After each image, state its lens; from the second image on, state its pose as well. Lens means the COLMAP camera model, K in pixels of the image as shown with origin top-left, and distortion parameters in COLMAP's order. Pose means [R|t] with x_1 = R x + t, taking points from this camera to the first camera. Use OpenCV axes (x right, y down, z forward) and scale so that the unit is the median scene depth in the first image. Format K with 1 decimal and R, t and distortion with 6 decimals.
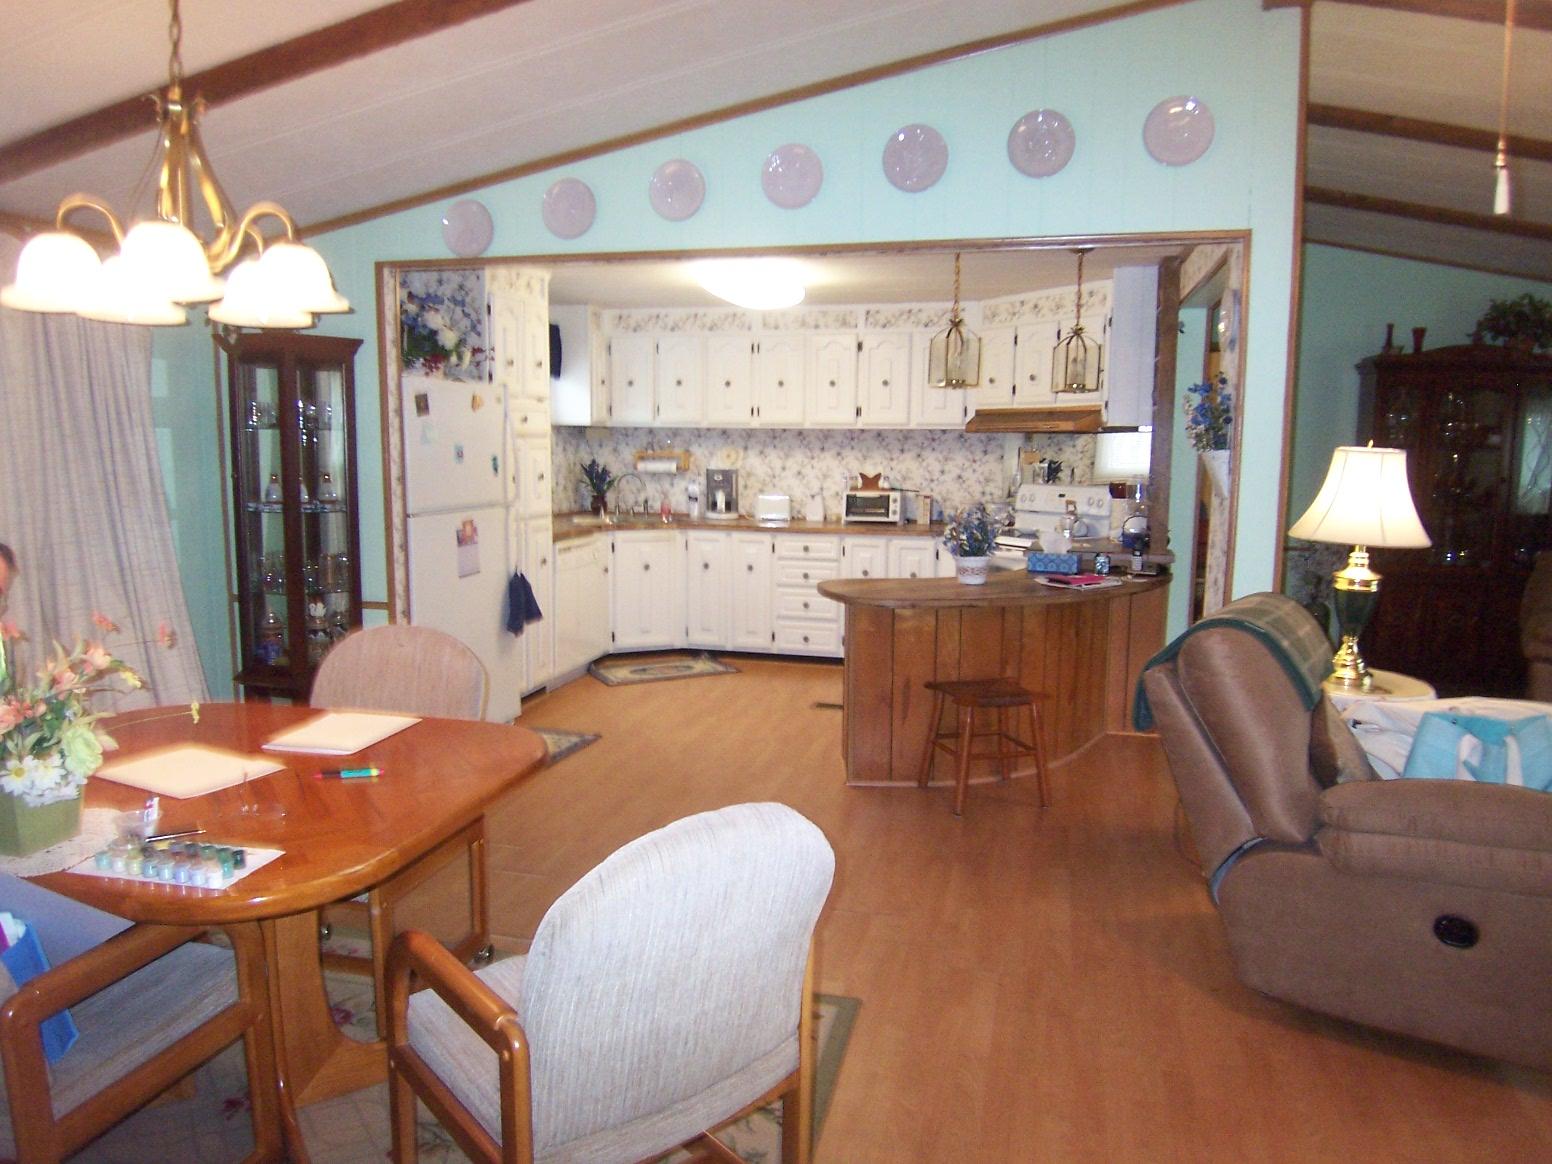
lens RADIAL K [[1057.2, 0, 776.0], [0, 1057.2, 582.0], [0, 0, 1]] dist [0.004466, -0.005808]
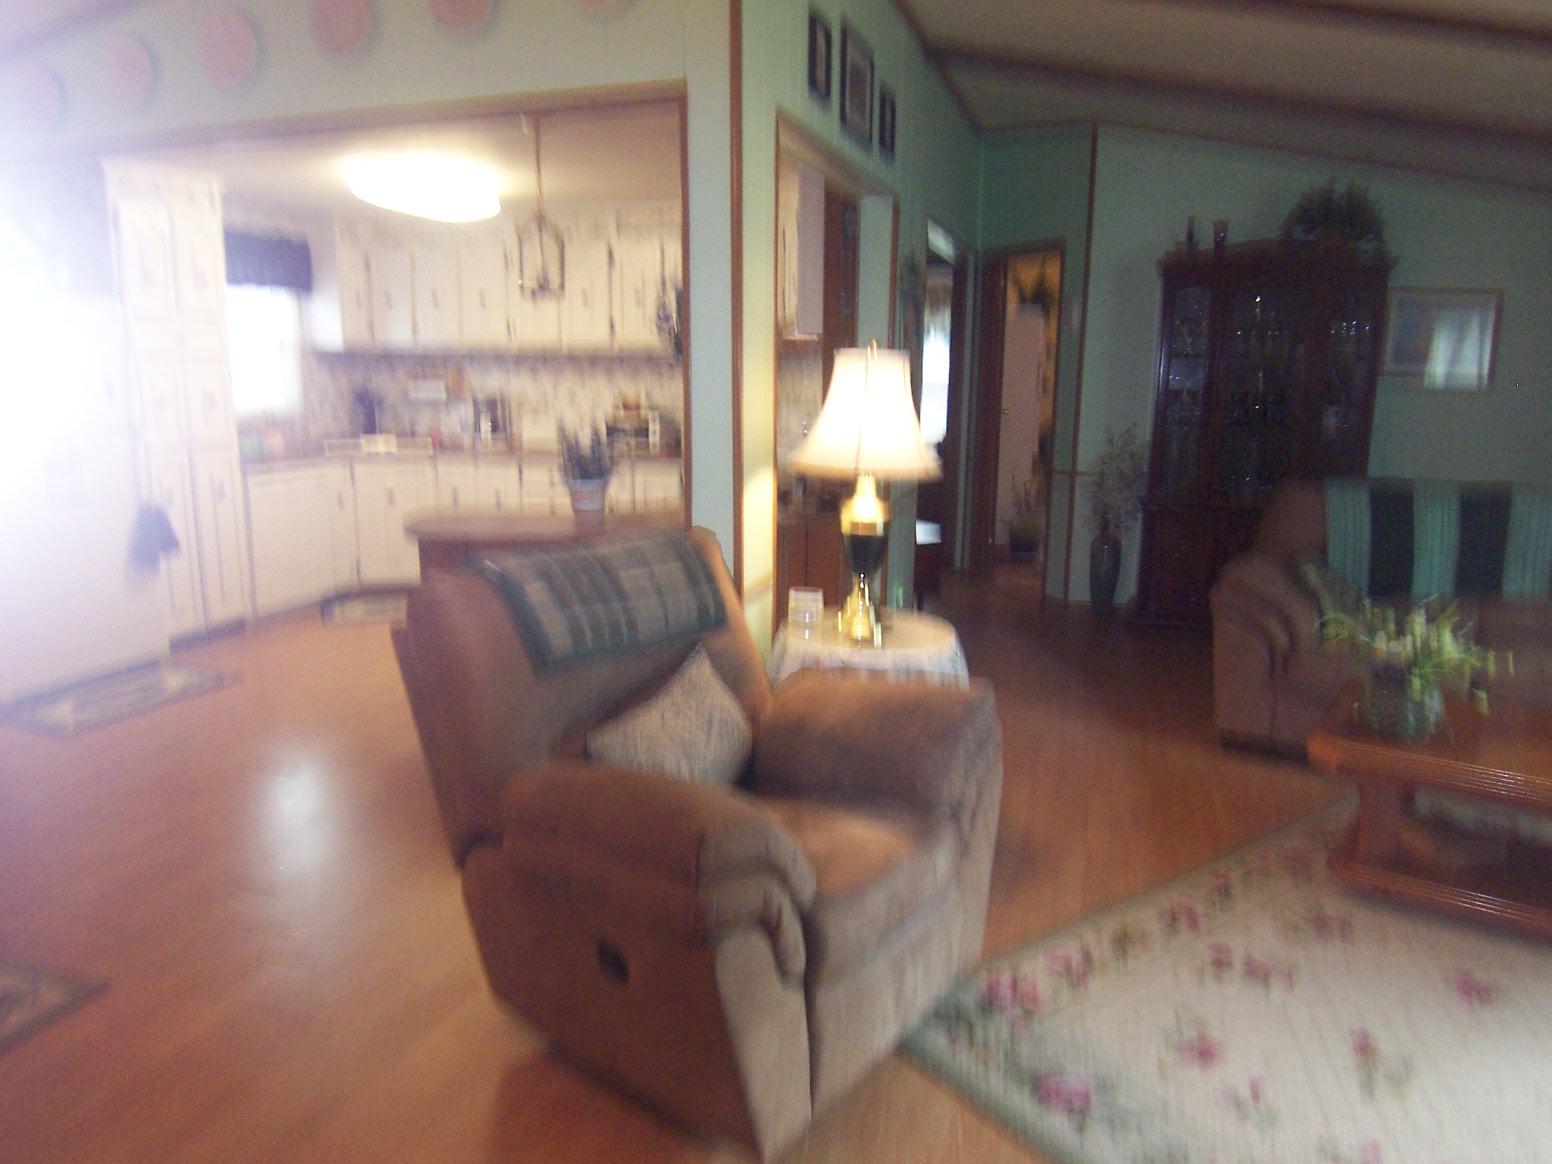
lens RADIAL K [[1046.4, 0, 776.0], [0, 1046.4, 582.0], [0, 0, 1]] dist [-0.017843, -0.032957]
pose [[0.994189, 0.008093, -0.107346, 0.333641], [-0.001317, 0.998010, 0.063040, 0.001466], [0.107642, -0.062532, 0.992221, 0.100779]]
